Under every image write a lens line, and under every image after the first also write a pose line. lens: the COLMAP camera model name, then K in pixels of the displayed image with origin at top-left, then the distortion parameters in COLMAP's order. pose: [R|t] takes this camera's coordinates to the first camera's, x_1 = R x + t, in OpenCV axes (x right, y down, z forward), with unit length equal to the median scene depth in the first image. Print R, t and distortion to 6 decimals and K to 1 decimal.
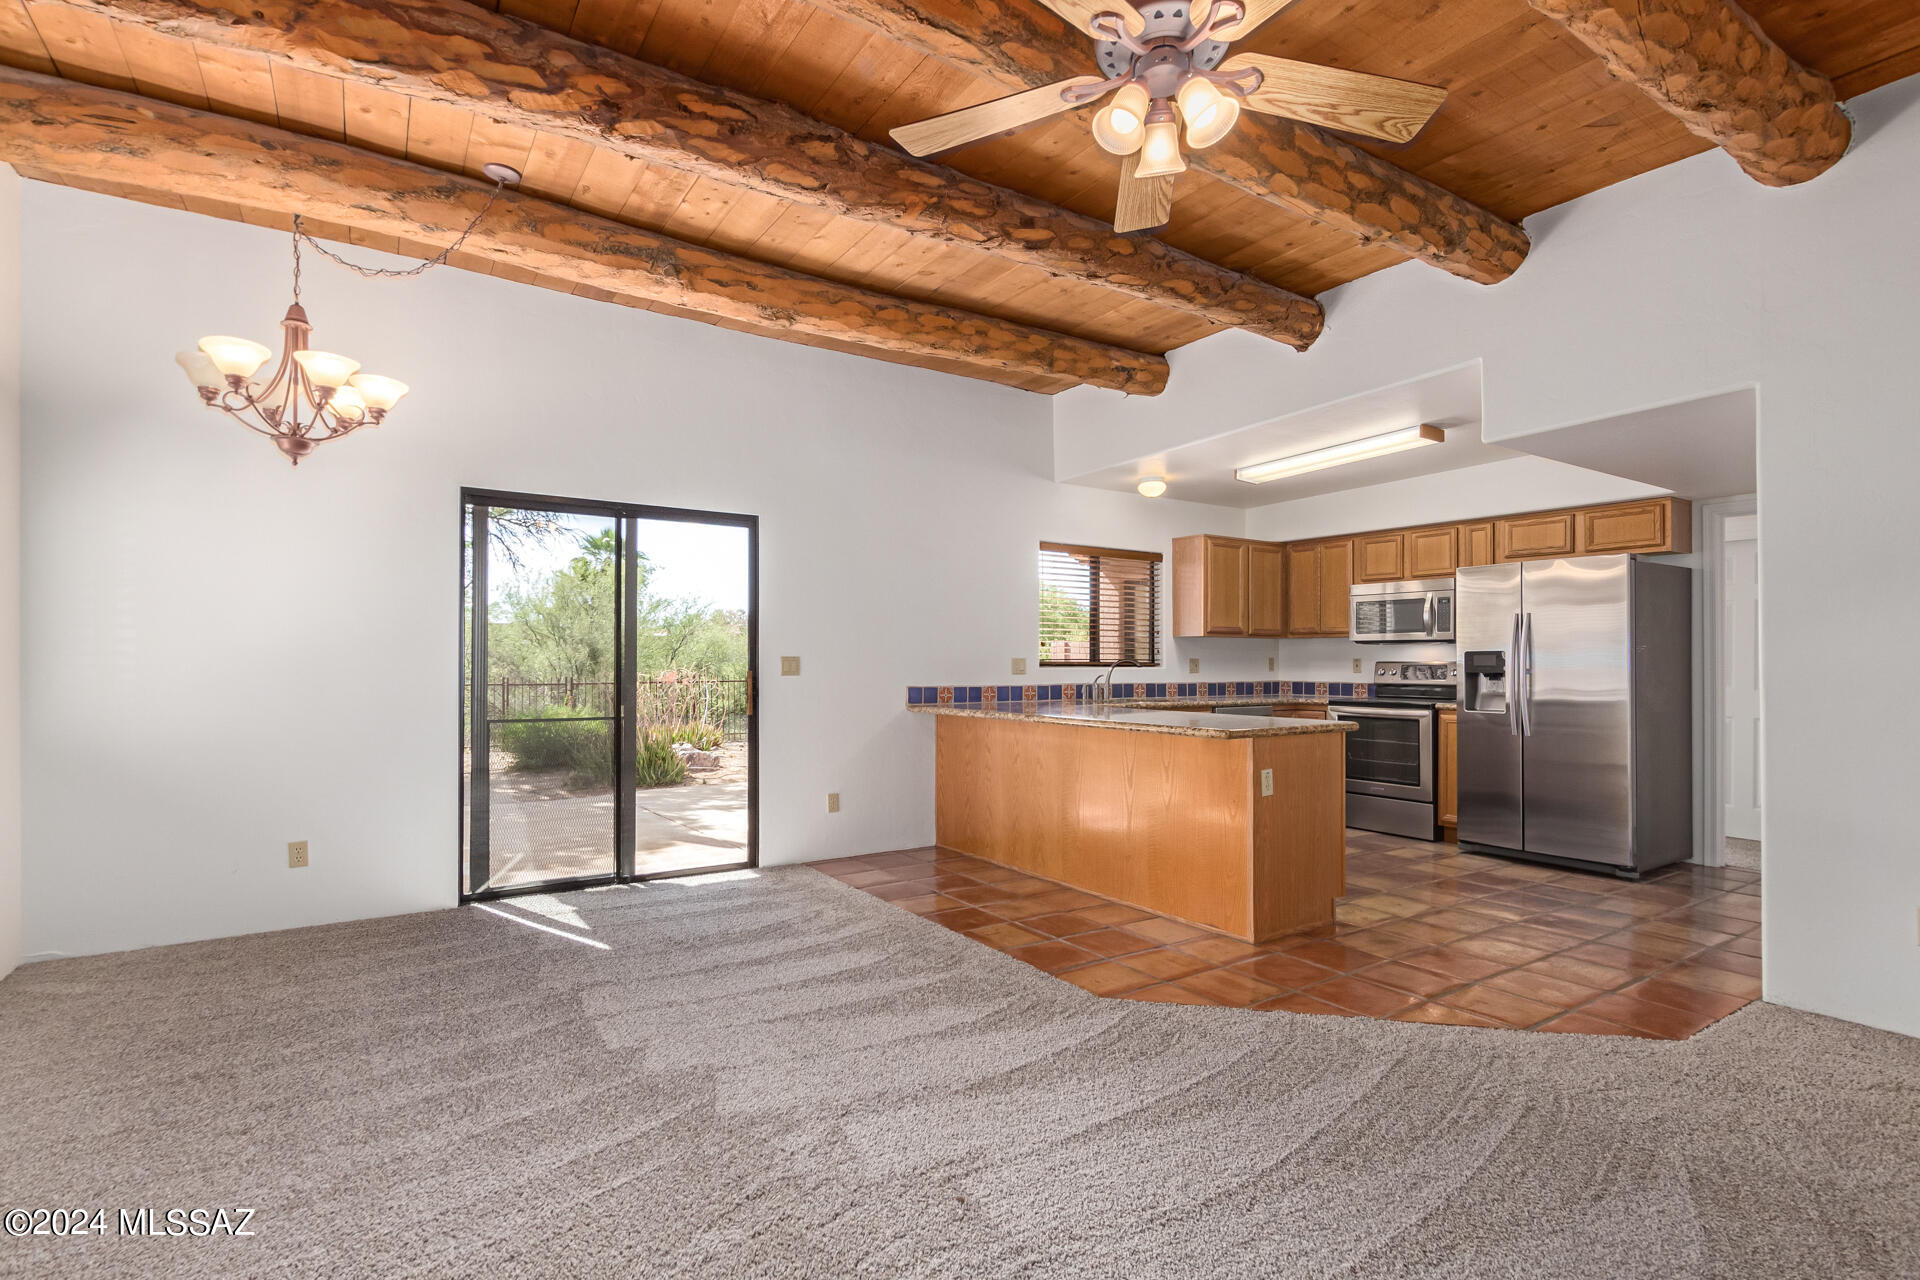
lens RADIAL K [[878.9, 0, 914.7], [0, 878.9, 653.5], [0, 0, 1]] dist [0.001753, 0.000040]
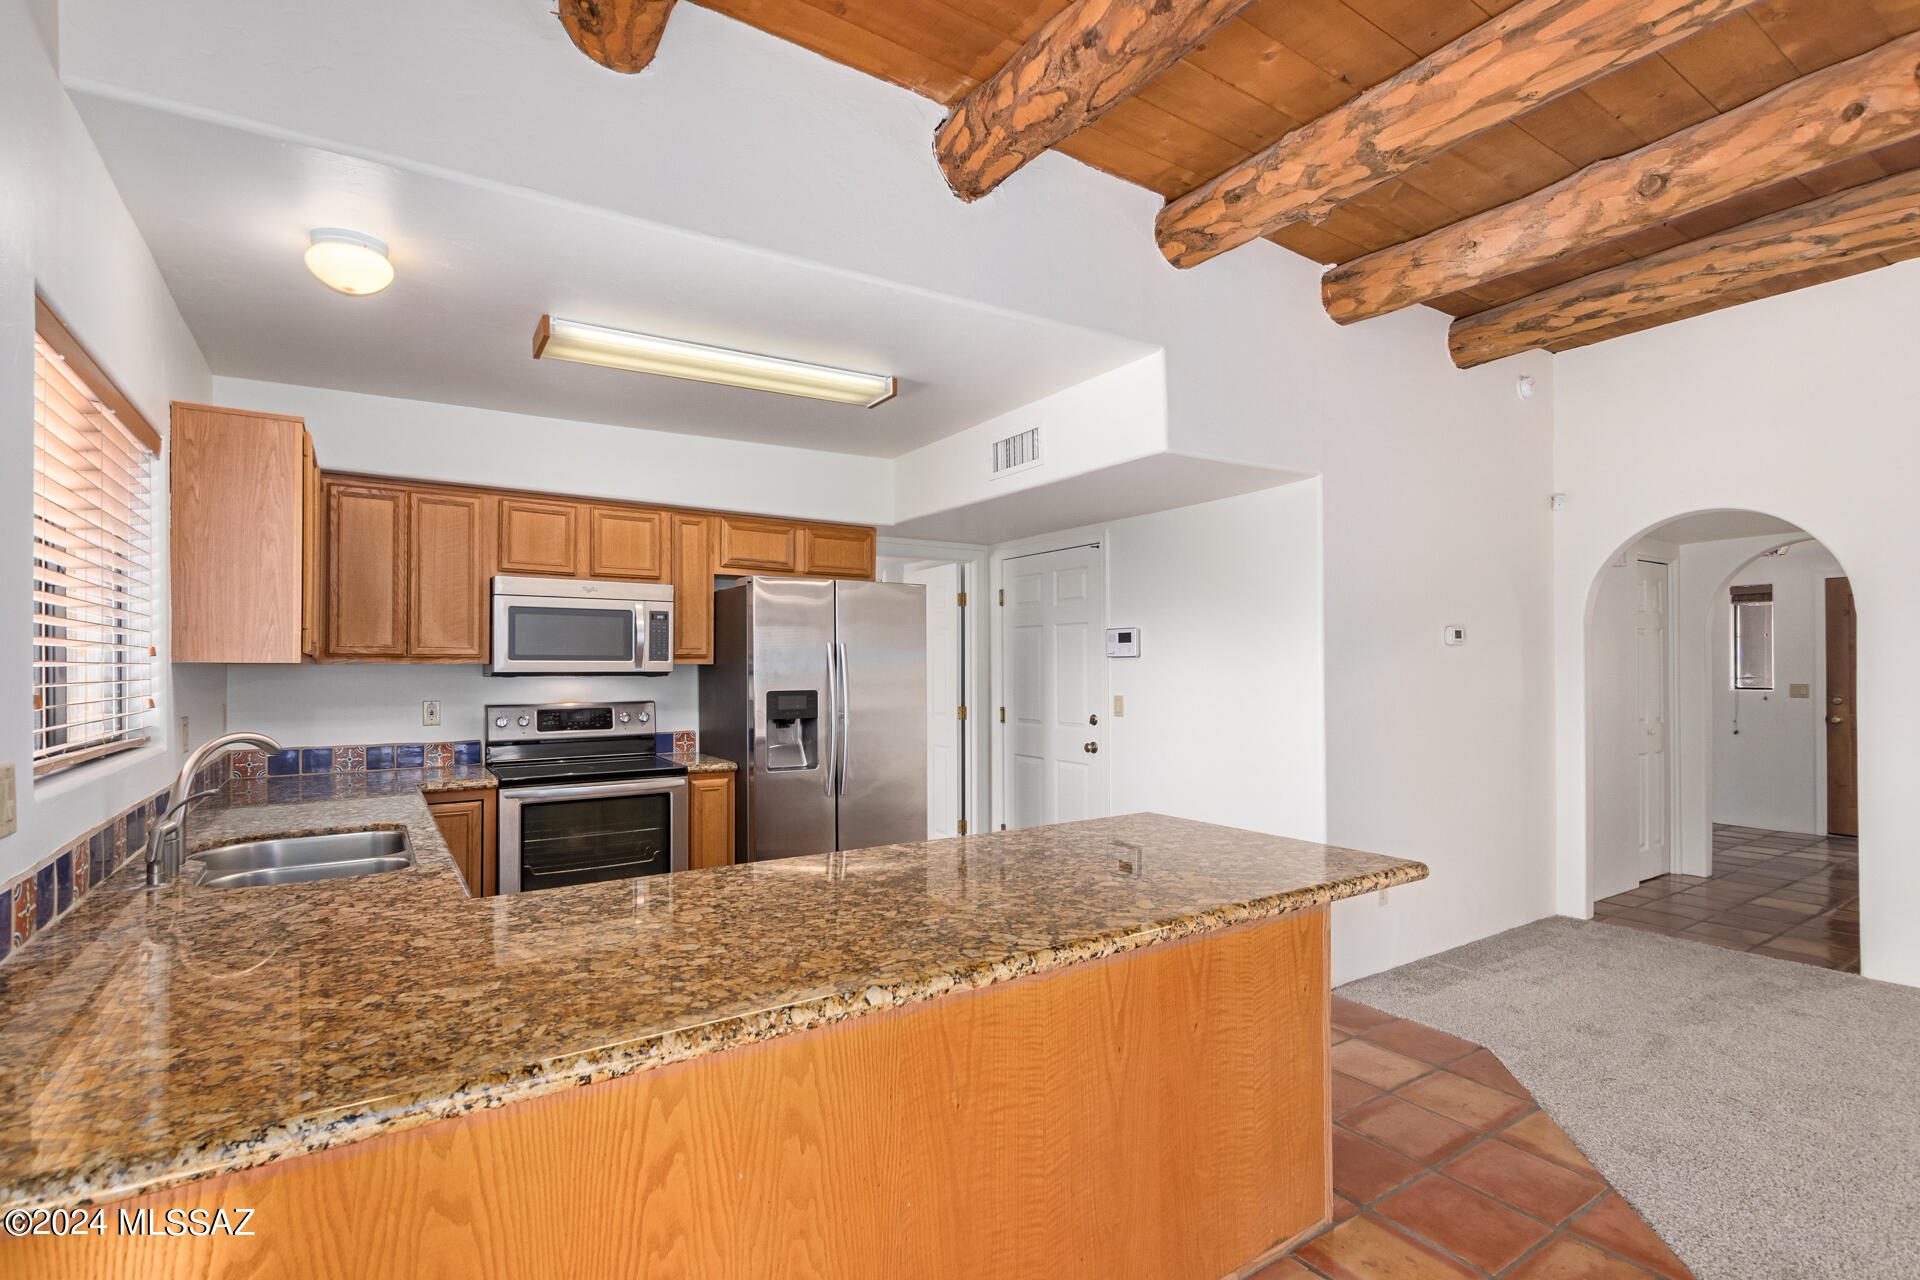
lens RADIAL K [[913.2, 0, 968.7], [0, 913.2, 655.3], [0, 0, 1]] dist [-0.001330, 0.000152]
pose [[-0.052003, 0.007546, 0.998618, -0.142259], [-0.006180, 0.999950, -0.007878, -0.026145], [-0.998628, -0.006581, -0.051954, 0.835413]]
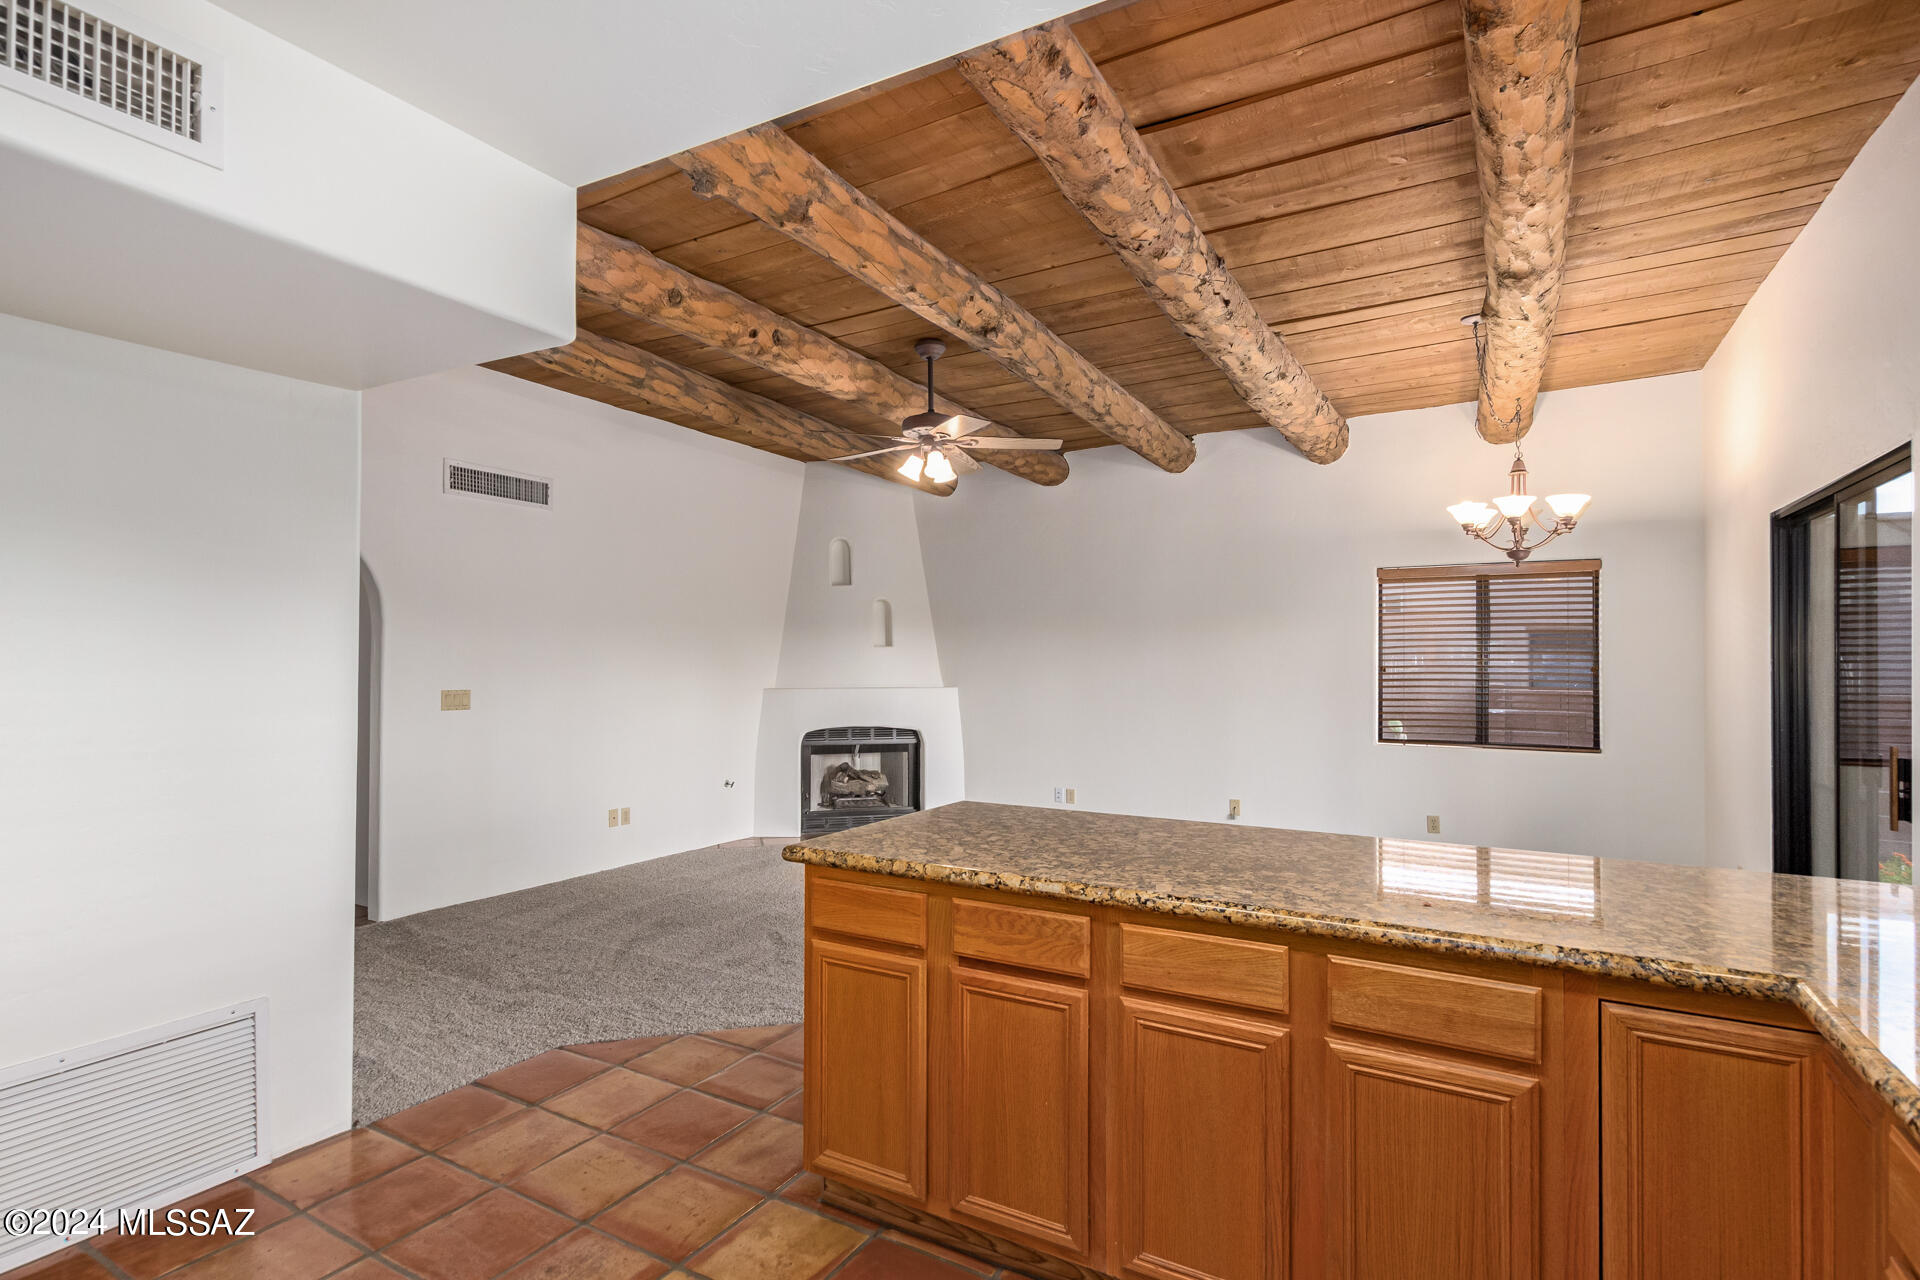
lens RADIAL K [[898.1, 0, 934.0], [0, 898.1, 663.8], [0, 0, 1]] dist [0.003848, 0.000380]
pose [[-0.880101, -0.003979, -0.474770, 0.483329], [0.001410, 0.999939, -0.010995, -0.018319], [0.474784, -0.010346, -0.880041, 1.094578]]
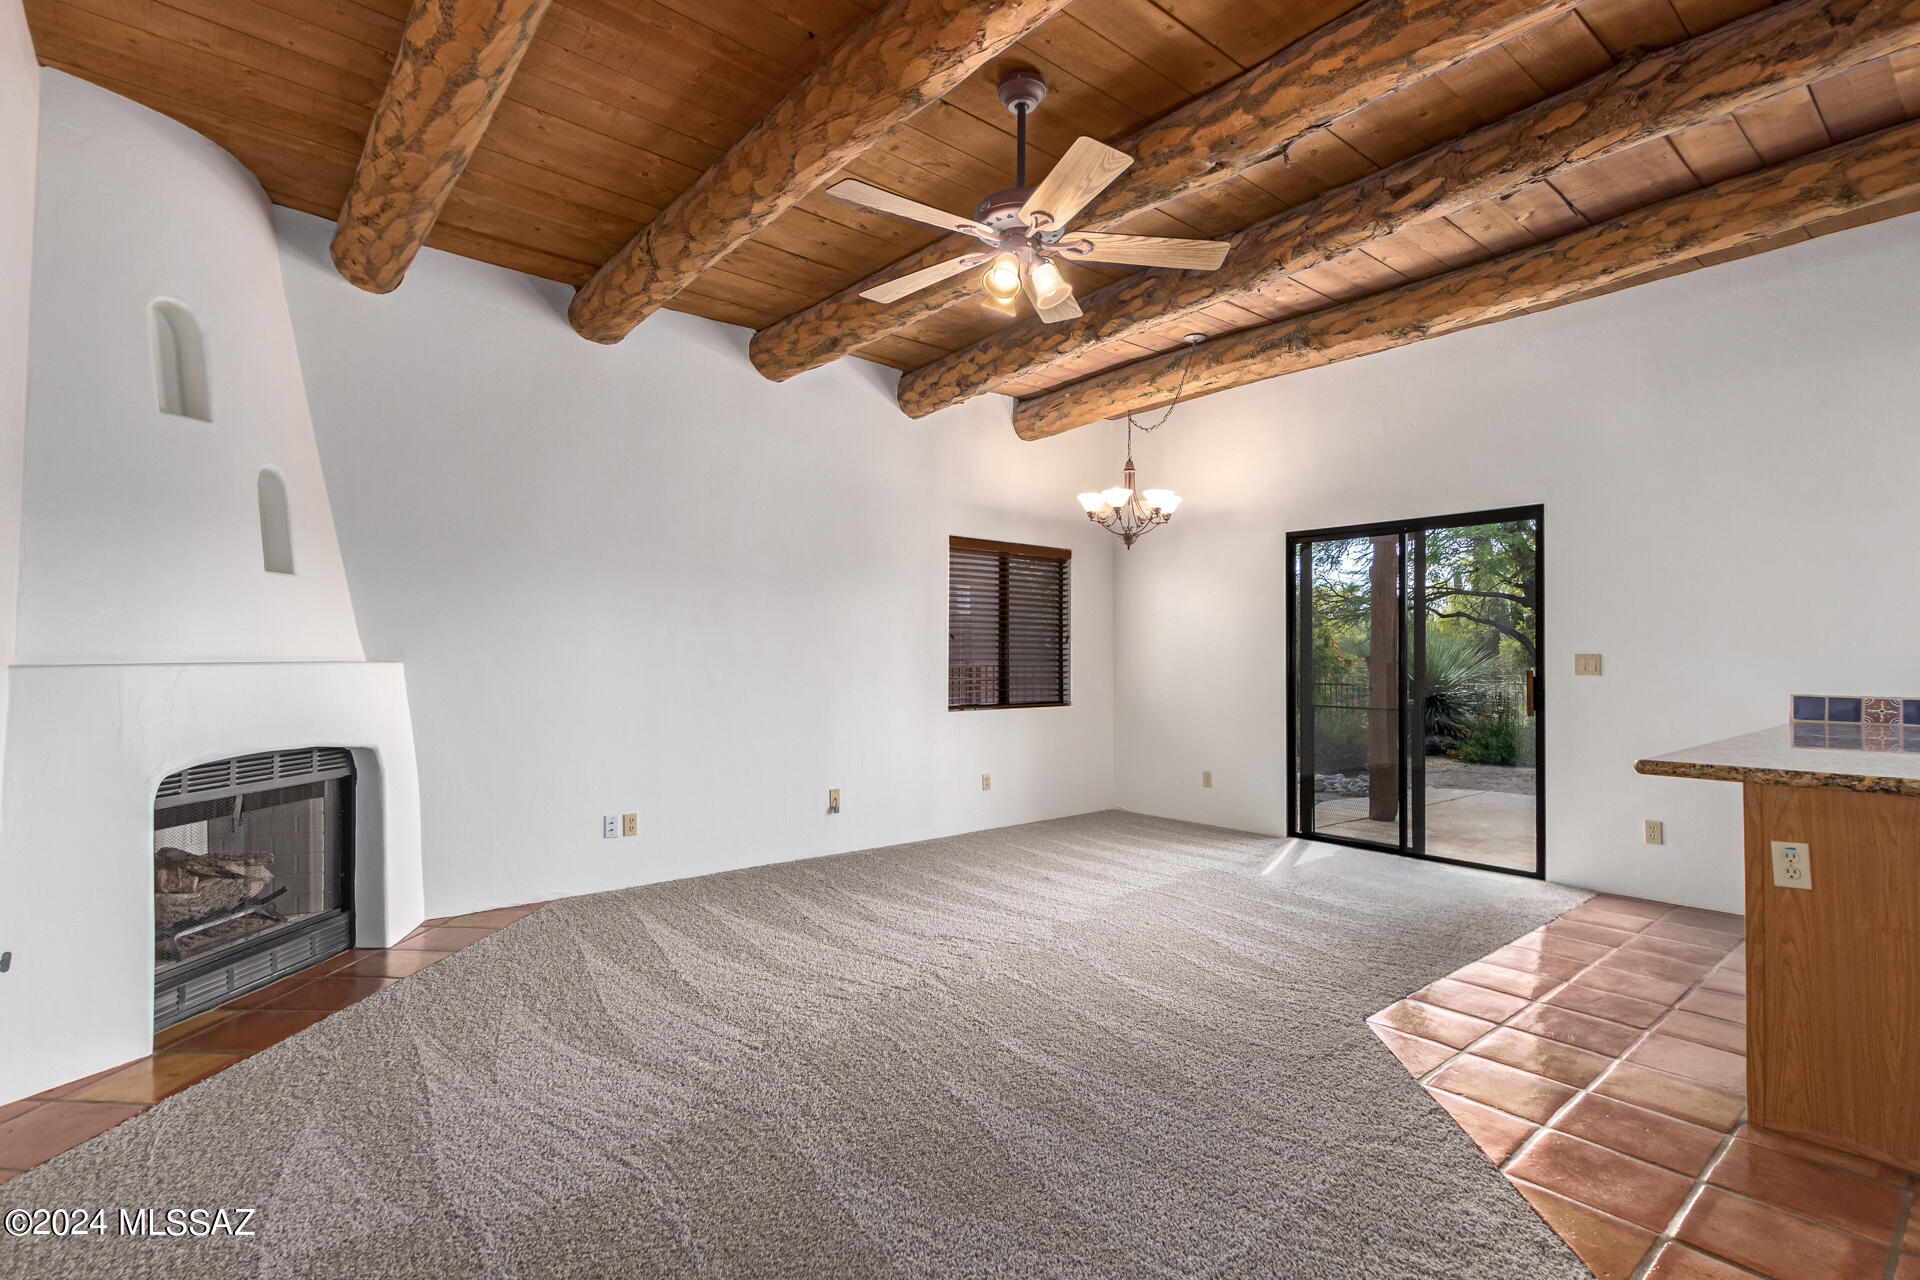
lens RADIAL K [[881.8, 0, 1010.9], [0, 881.8, 651.1], [0, 0, 1]] dist [-0.001827, -0.000287]
pose [[0.180246, -0.010069, -0.983570, 0.587688], [0.008250, 0.999928, -0.008724, 0.003028], [0.983587, -0.006542, 0.180316, 0.252410]]
